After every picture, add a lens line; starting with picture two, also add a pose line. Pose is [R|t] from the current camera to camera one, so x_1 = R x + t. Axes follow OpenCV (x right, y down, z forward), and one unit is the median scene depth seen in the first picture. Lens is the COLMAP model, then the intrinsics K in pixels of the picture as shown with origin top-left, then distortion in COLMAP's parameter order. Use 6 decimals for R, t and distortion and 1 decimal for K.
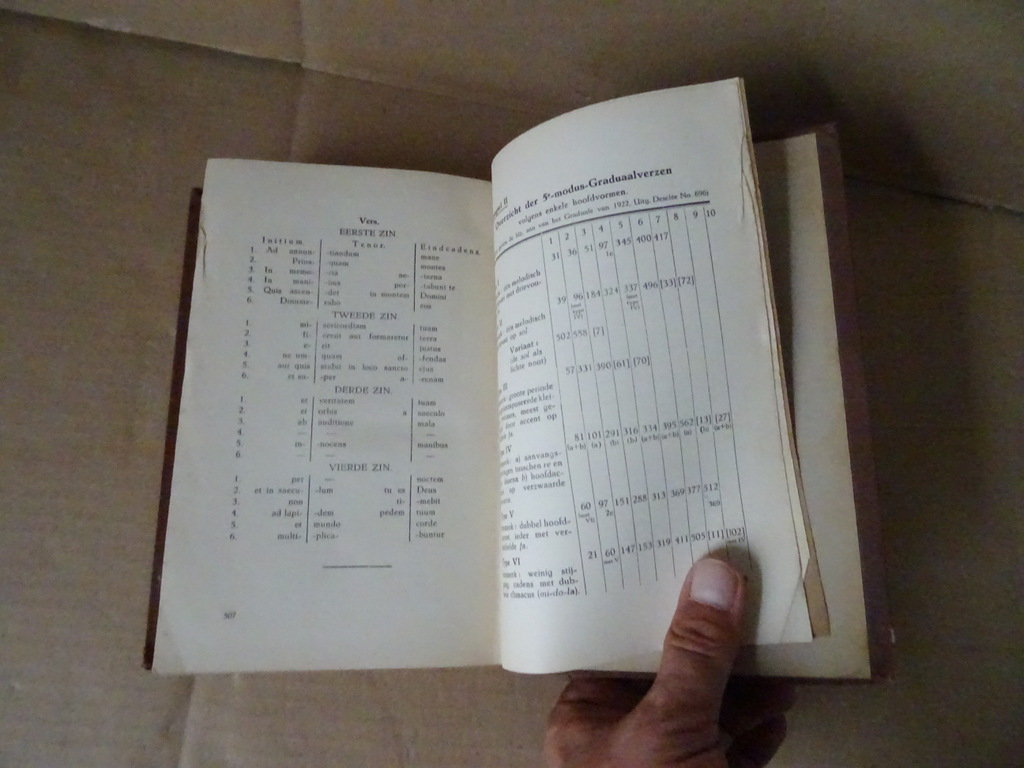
lens RADIAL K [[734.2, 0, 509.7], [0, 734.2, 381.3], [0, 0, 1]] dist [0.006282, -0.034949]
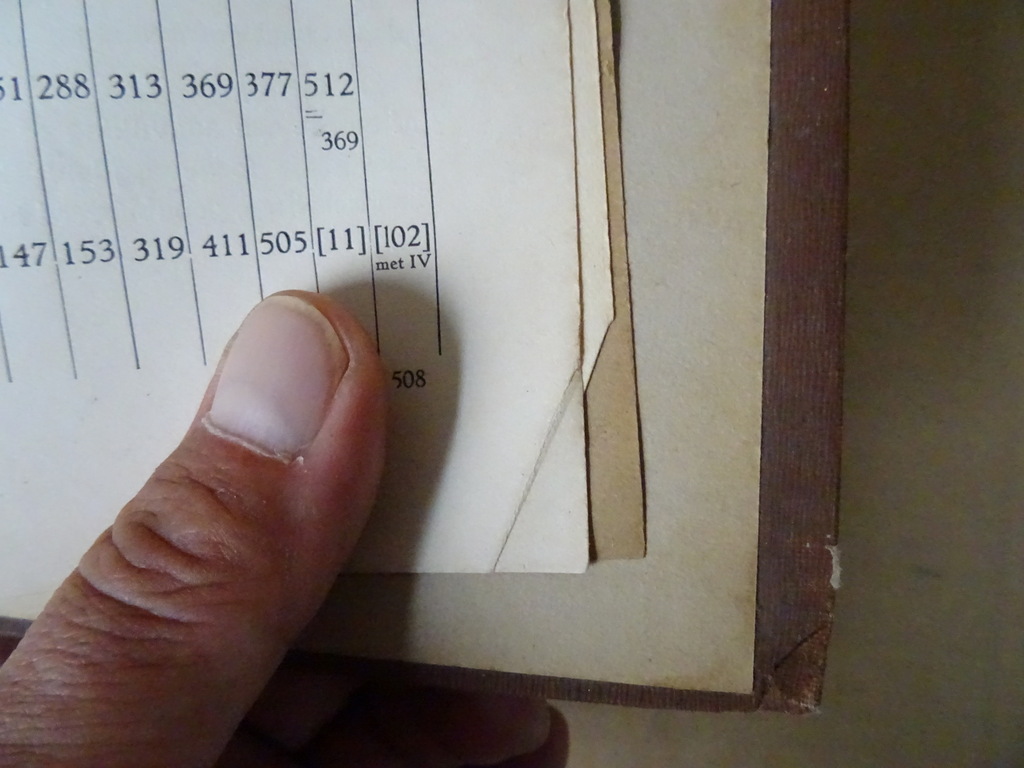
lens RADIAL K [[734.2, 0, 515.8], [0, 734.2, 388.0], [0, 0, 1]] dist [0.006282, -0.034949]
pose [[0.995252, 0.055917, 0.079665, 0.327507], [-0.067402, 0.986436, 0.149671, 0.214200], [-0.070215, -0.154330, 0.985521, 0.651476]]
